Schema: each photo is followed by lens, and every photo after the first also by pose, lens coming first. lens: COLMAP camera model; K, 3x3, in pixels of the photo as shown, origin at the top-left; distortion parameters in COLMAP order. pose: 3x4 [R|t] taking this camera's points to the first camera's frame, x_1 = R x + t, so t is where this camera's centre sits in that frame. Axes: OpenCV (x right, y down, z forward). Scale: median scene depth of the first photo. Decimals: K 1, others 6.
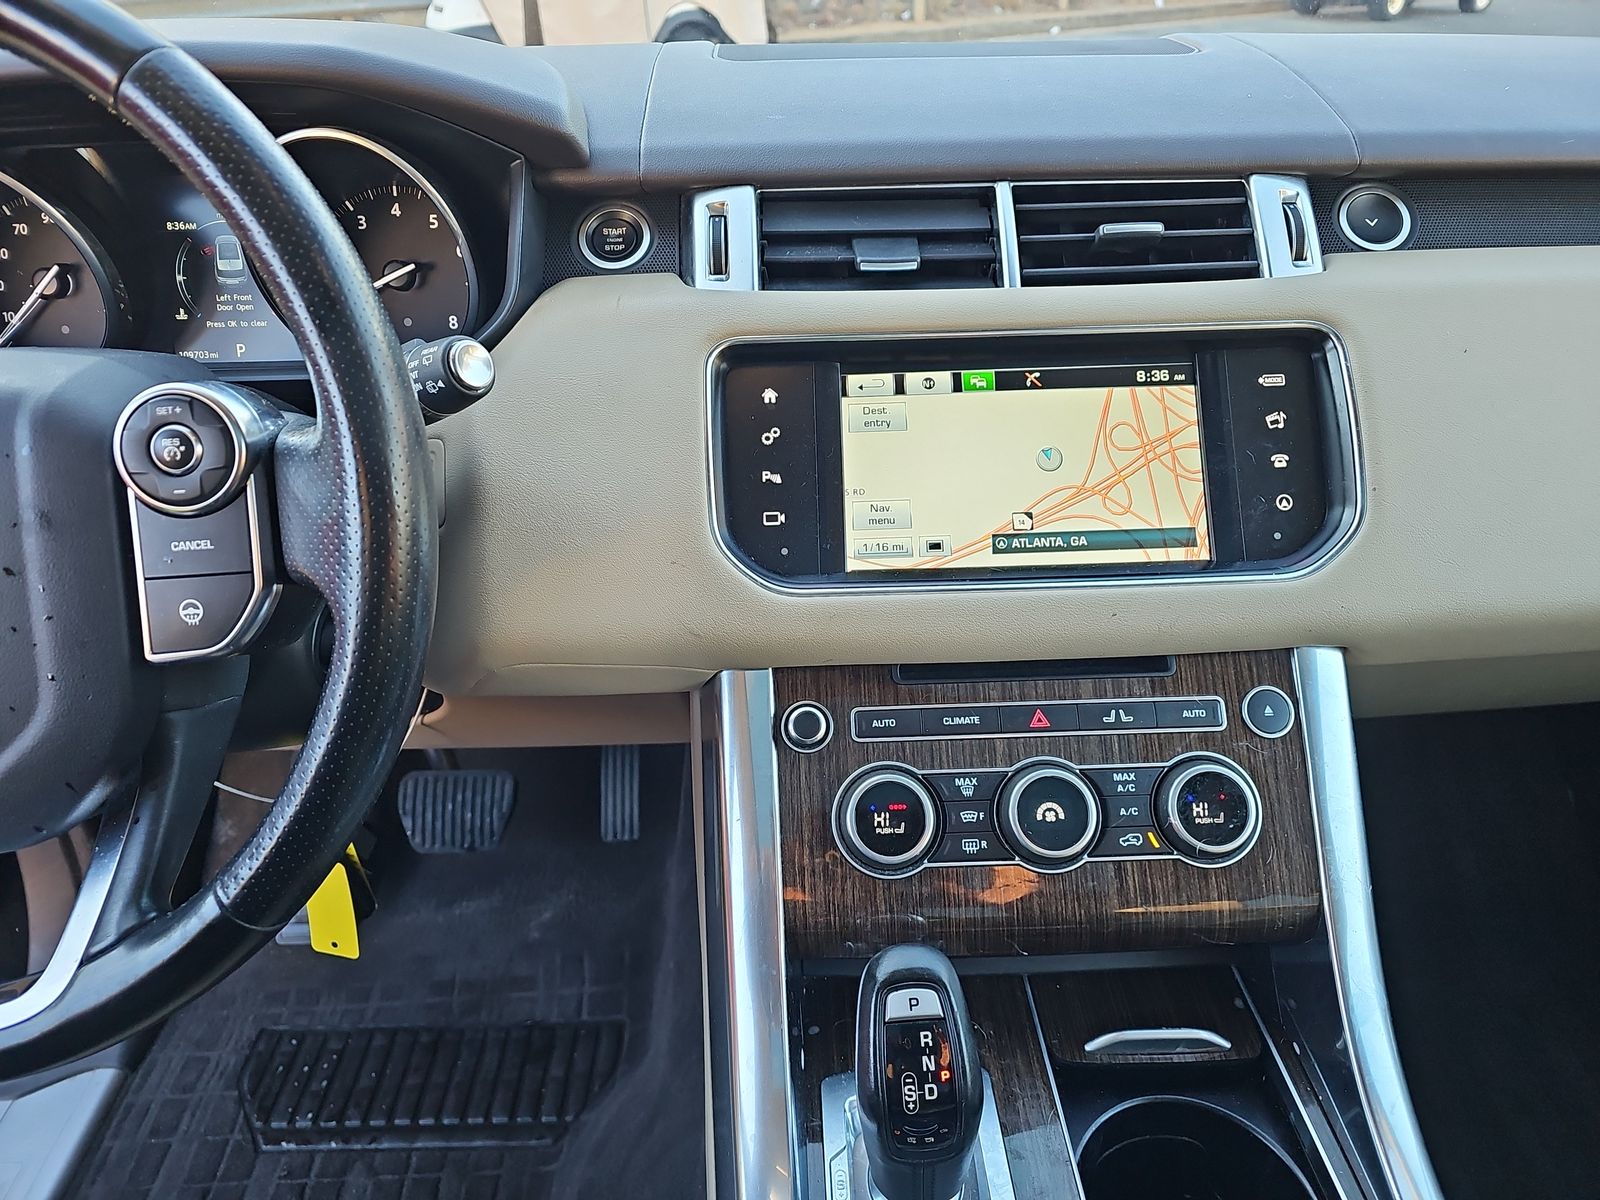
lens RADIAL K [[1061.0, 0, 795.7], [0, 1061.0, 610.7], [0, 0, 1]] dist [0.085561, -0.109402]
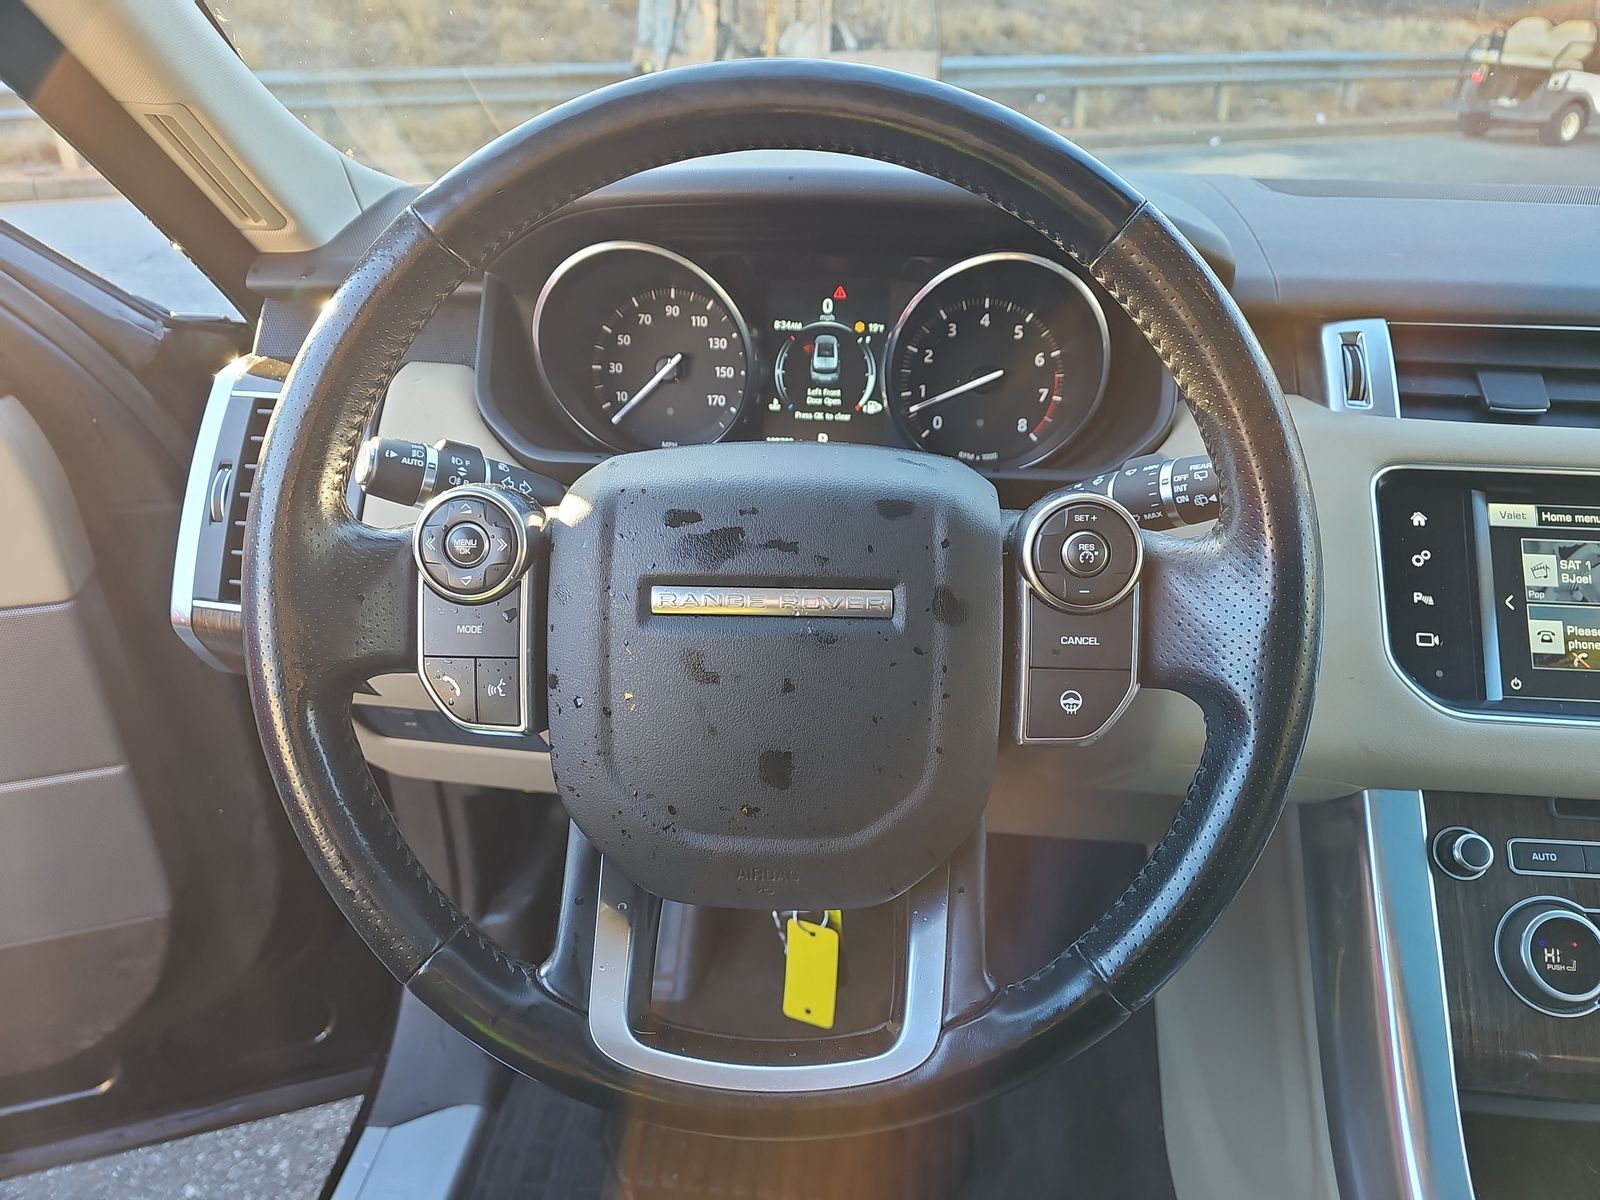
lens RADIAL K [[1076.5, 0, 800.0], [0, 1076.5, 600.0], [0, 0, 1]] dist [0.032433, -0.054207]
pose [[0.992946, 0.075189, -0.091673, -0.490028], [-0.082442, 0.993532, -0.078082, 0.004255], [0.085210, 0.085089, 0.992723, -0.066553]]
